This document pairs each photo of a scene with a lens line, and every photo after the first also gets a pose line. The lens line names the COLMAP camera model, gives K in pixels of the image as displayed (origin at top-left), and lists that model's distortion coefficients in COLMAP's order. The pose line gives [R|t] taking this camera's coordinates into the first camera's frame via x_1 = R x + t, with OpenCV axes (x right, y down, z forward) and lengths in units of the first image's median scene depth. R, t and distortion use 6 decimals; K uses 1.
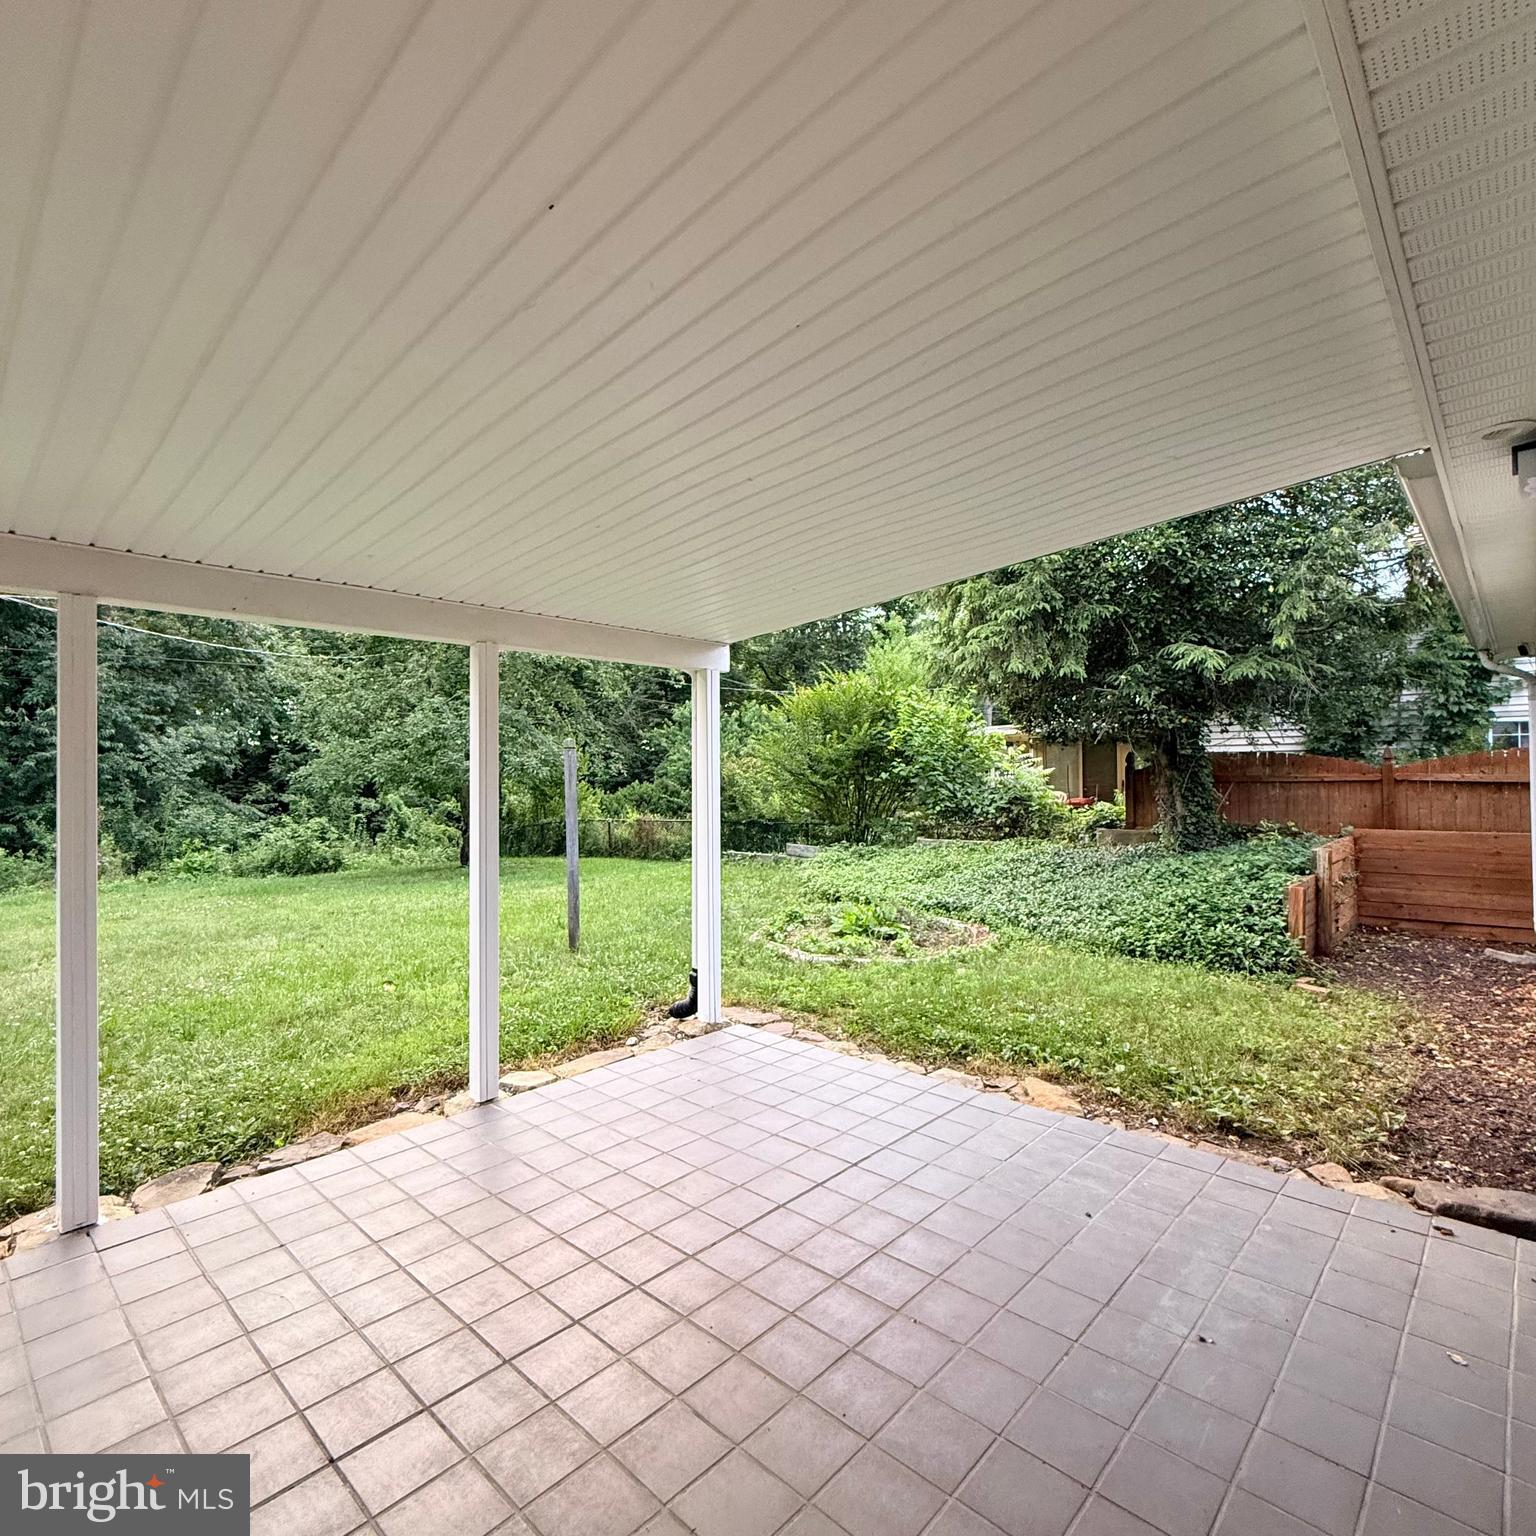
lens RADIAL K [[816.8, 0, 767.0], [0, 816.8, 760.9], [0, 0, 1]] dist [-0.000214, 0.000057]
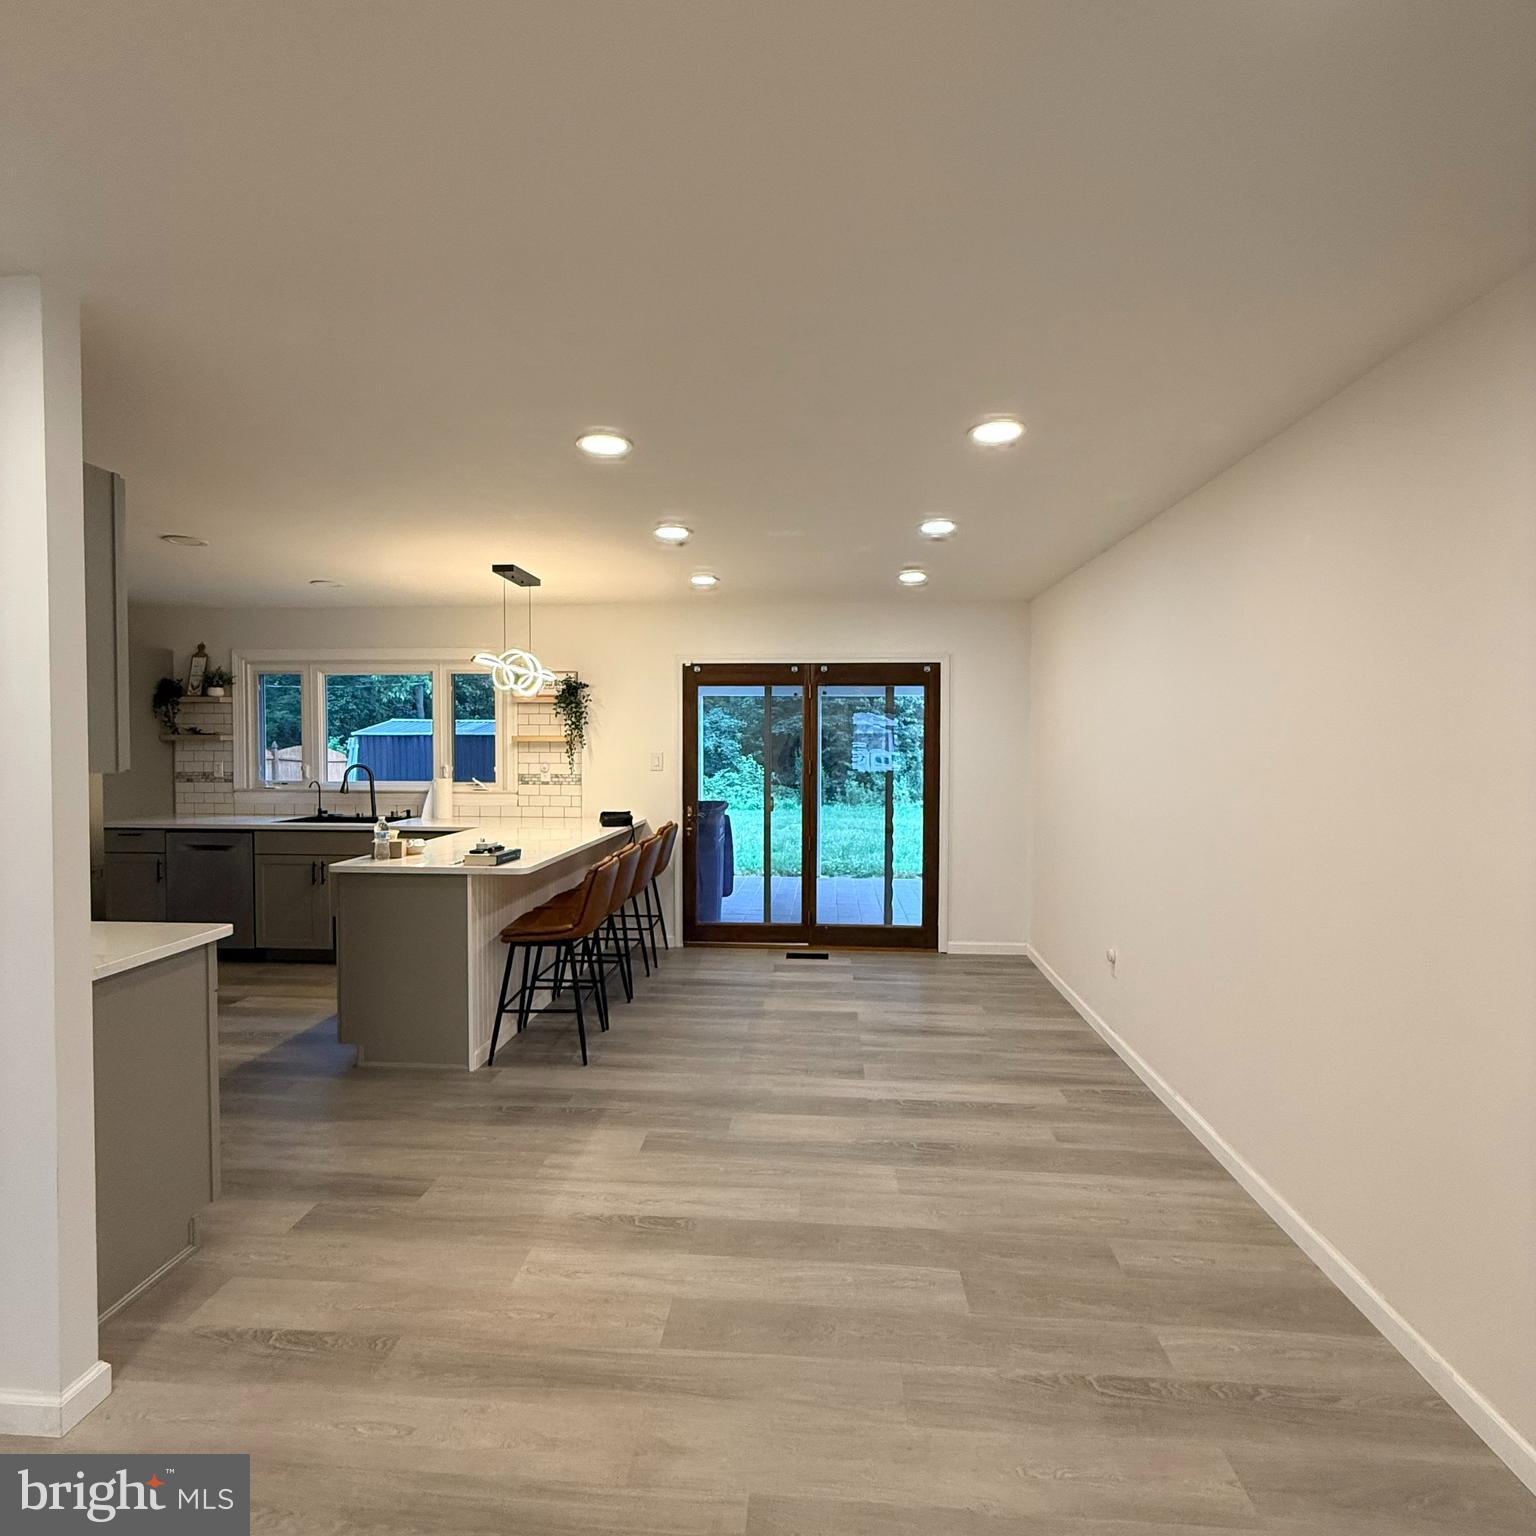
lens RADIAL K [[816.8, 0, 769.6], [0, 816.8, 761.8], [0, 0, 1]] dist [-0.000214, 0.000057]
pose [[0.627421, 0.033772, -0.777948, 0.490298], [0.002122, 0.998981, 0.045079, -0.022294], [0.778677, -0.029935, 0.626710, -0.376961]]
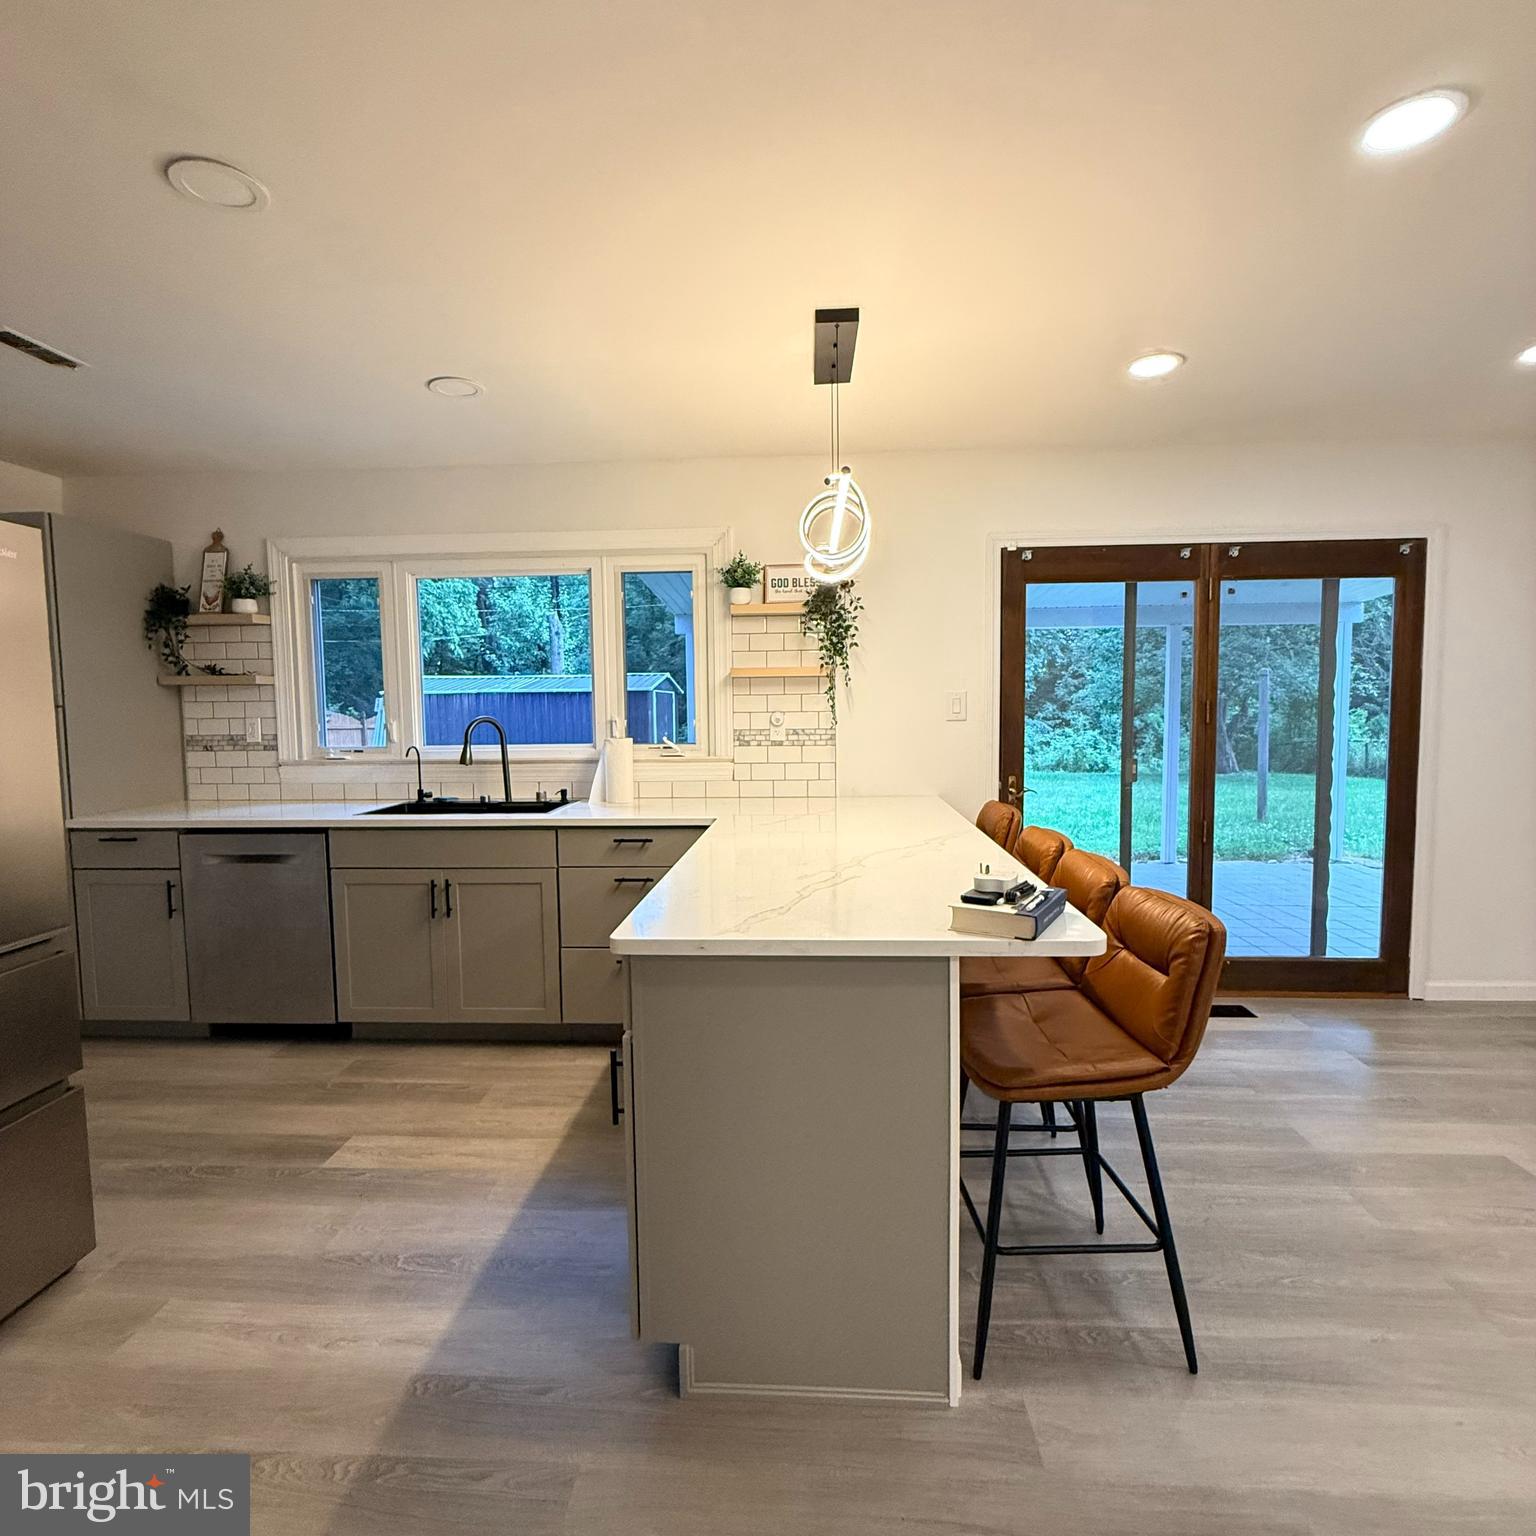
lens RADIAL K [[816.8, 0, 768.7], [0, 816.8, 763.4], [0, 0, 1]] dist [-0.000214, 0.000057]
pose [[0.637811, 0.058548, -0.767964, 0.207350], [0.017344, 0.995762, 0.090319, -0.004901], [0.769998, -0.070926, 0.634092, -0.373967]]
